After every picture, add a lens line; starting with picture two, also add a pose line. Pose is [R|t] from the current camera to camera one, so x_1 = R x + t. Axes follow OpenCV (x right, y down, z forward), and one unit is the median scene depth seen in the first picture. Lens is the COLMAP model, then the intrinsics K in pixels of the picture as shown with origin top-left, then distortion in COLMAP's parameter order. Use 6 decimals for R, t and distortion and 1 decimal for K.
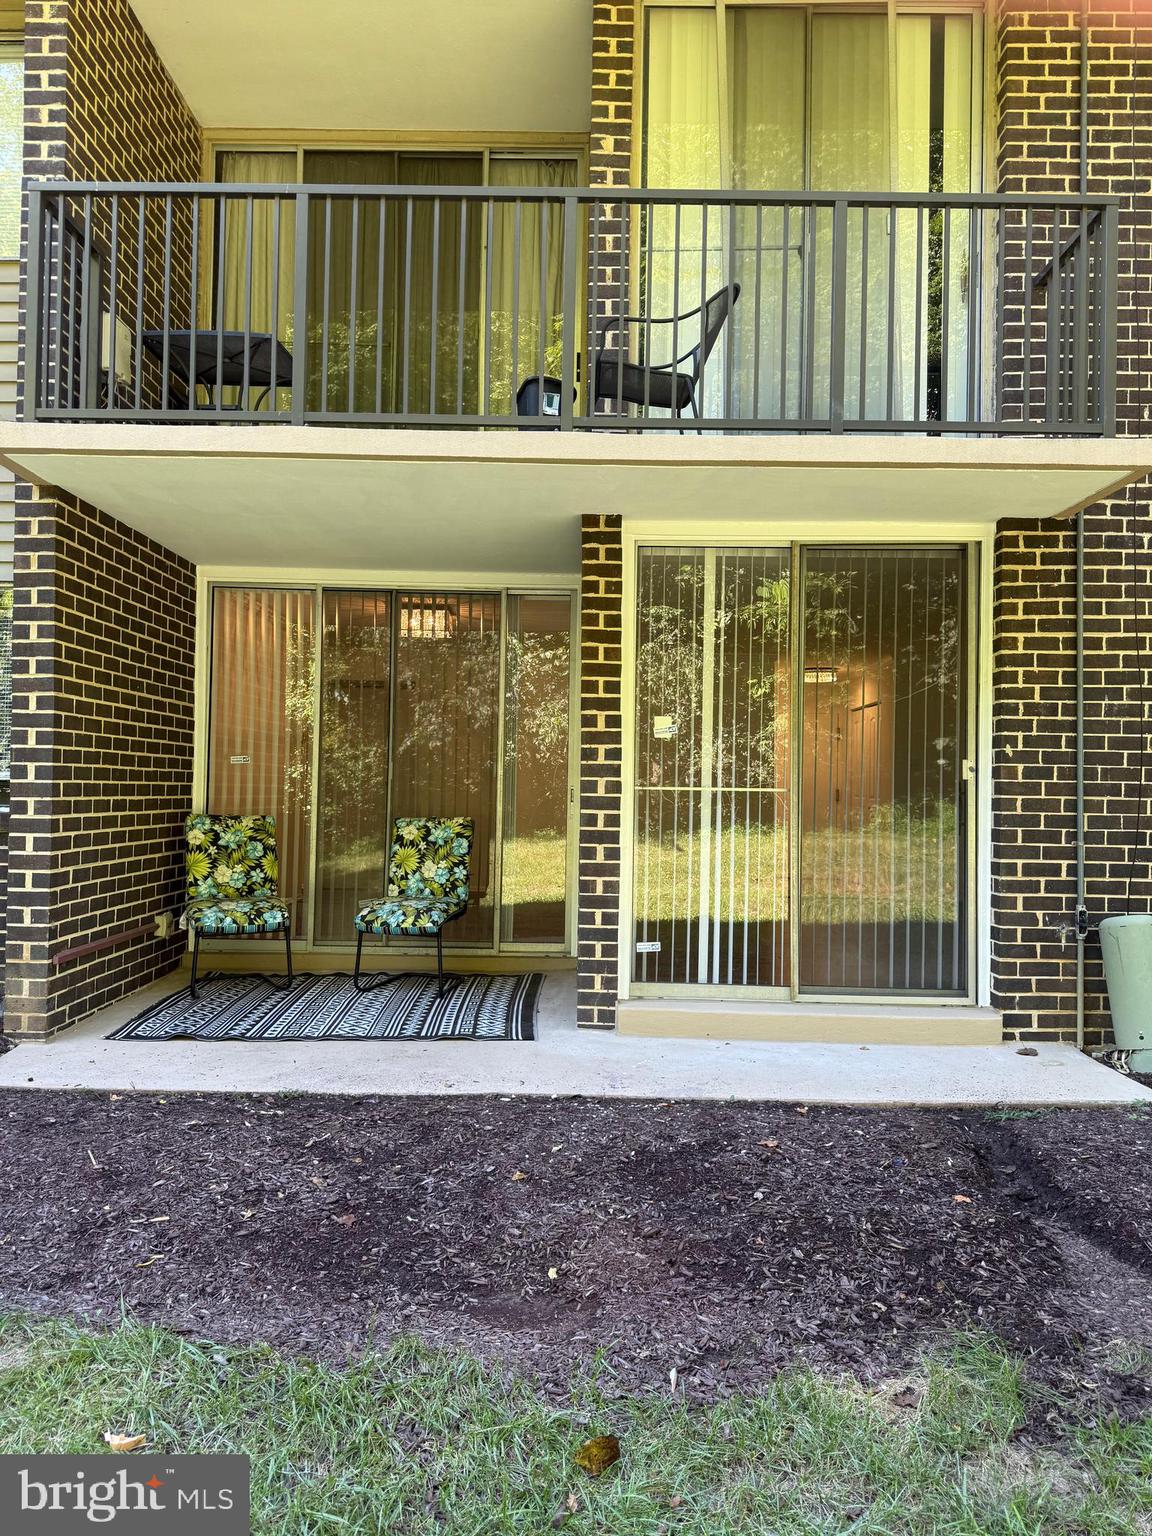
lens RADIAL K [[1083.2, 0, 570.1], [0, 1083.2, 769.5], [0, 0, 1]] dist [0.124532, -0.205301]
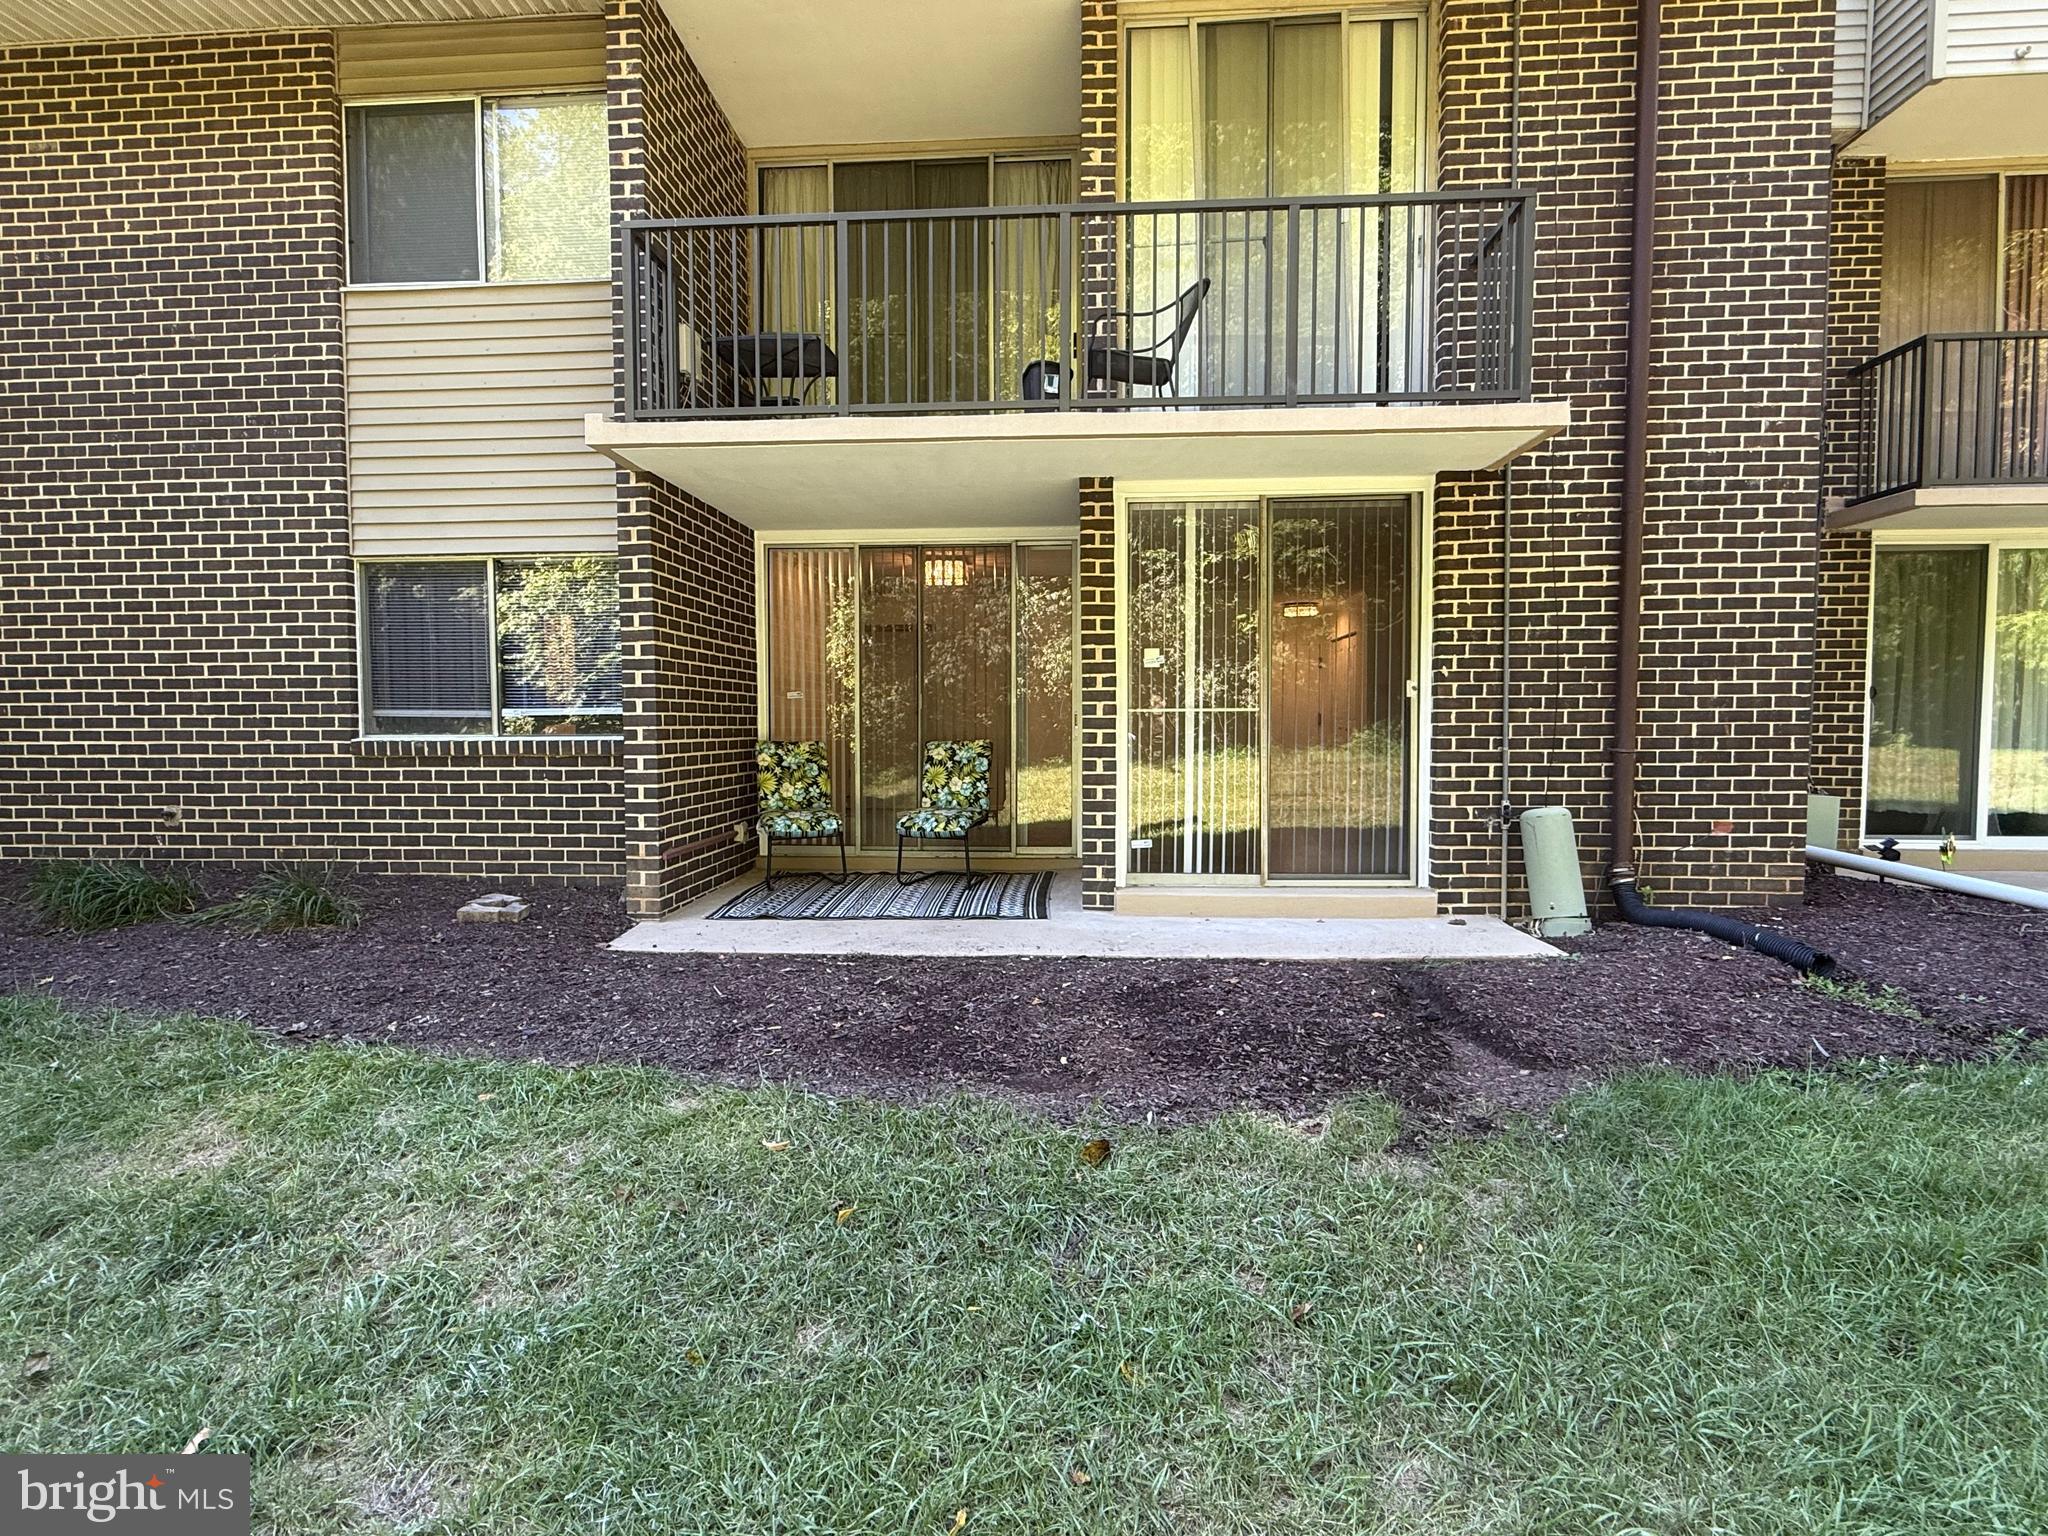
lens RADIAL K [[1026.0, 0, 1022.1], [0, 1026.0, 773.8], [0, 0, 1]] dist [0.000972, -0.000608]
pose [[0.998334, -0.017281, -0.055053, 0.004506], [0.020916, 0.997590, 0.066159, 0.010044], [0.053777, -0.067200, 0.996289, -0.128436]]
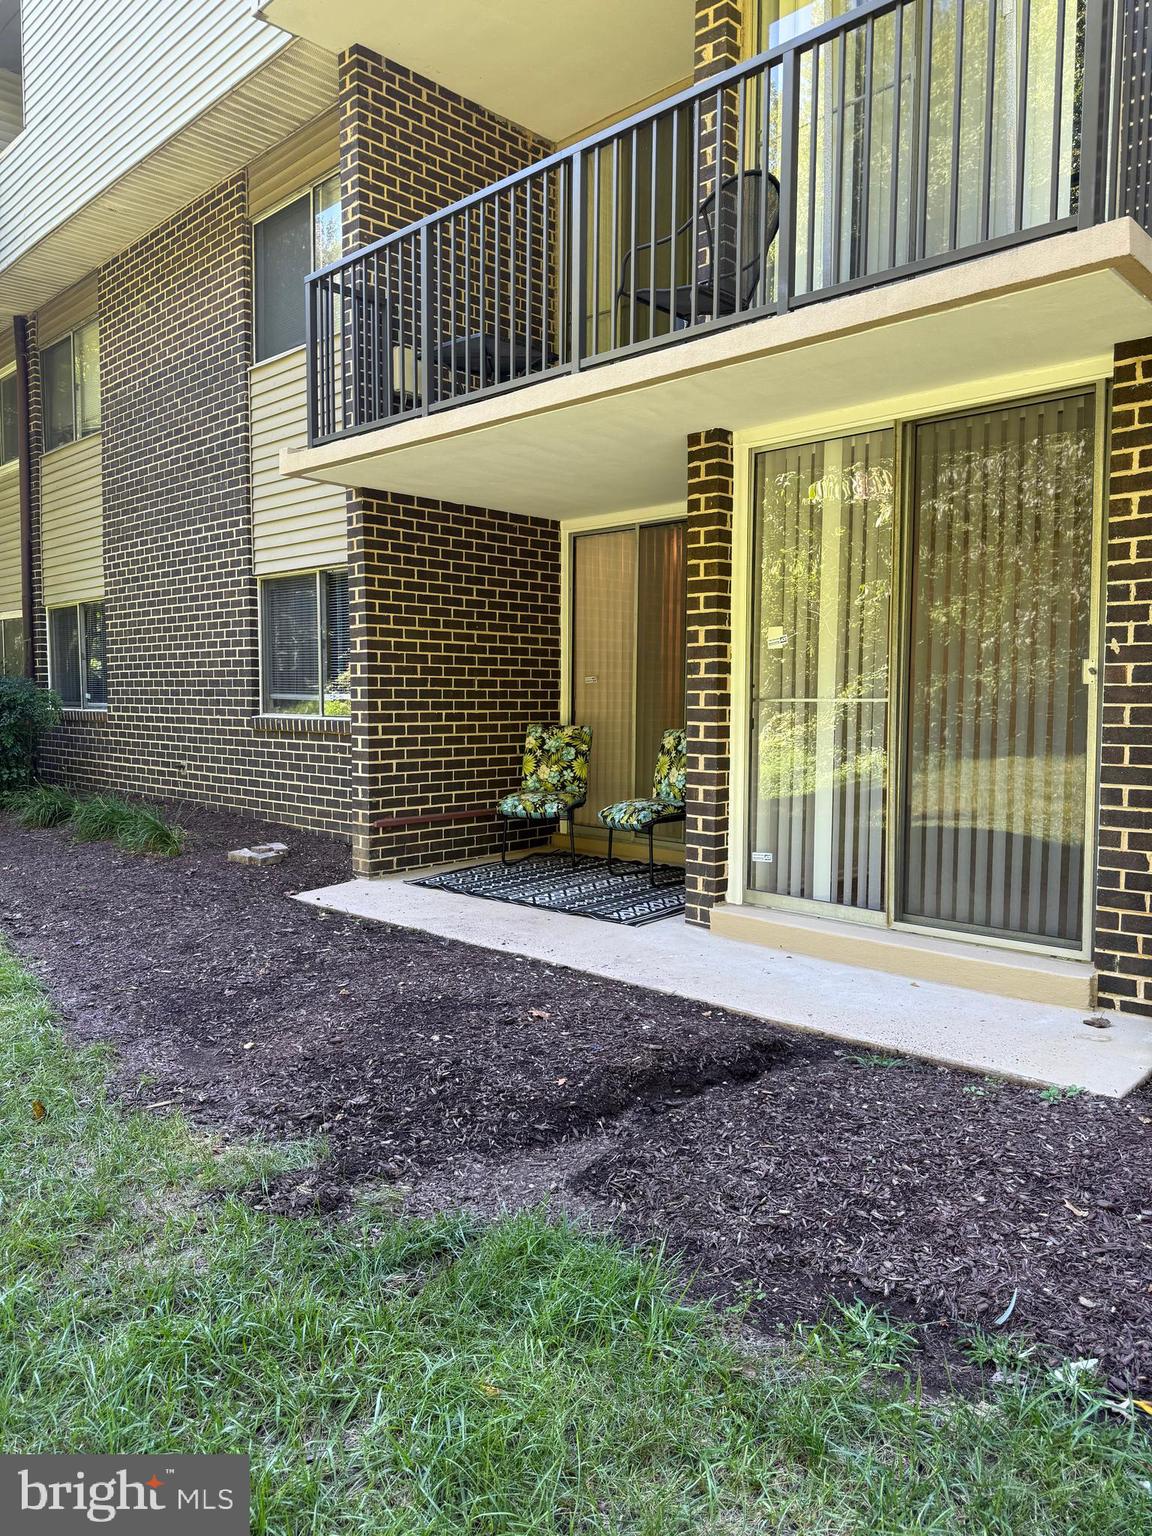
lens RADIAL K [[1083.2, 0, 570.1], [0, 1083.2, 769.5], [0, 0, 1]] dist [0.124532, -0.205301]
pose [[0.716637, 0.033861, -0.696624, 0.669017], [0.022015, 0.997225, 0.071119, 0.005954], [0.697099, -0.066303, 0.713902, 0.160952]]
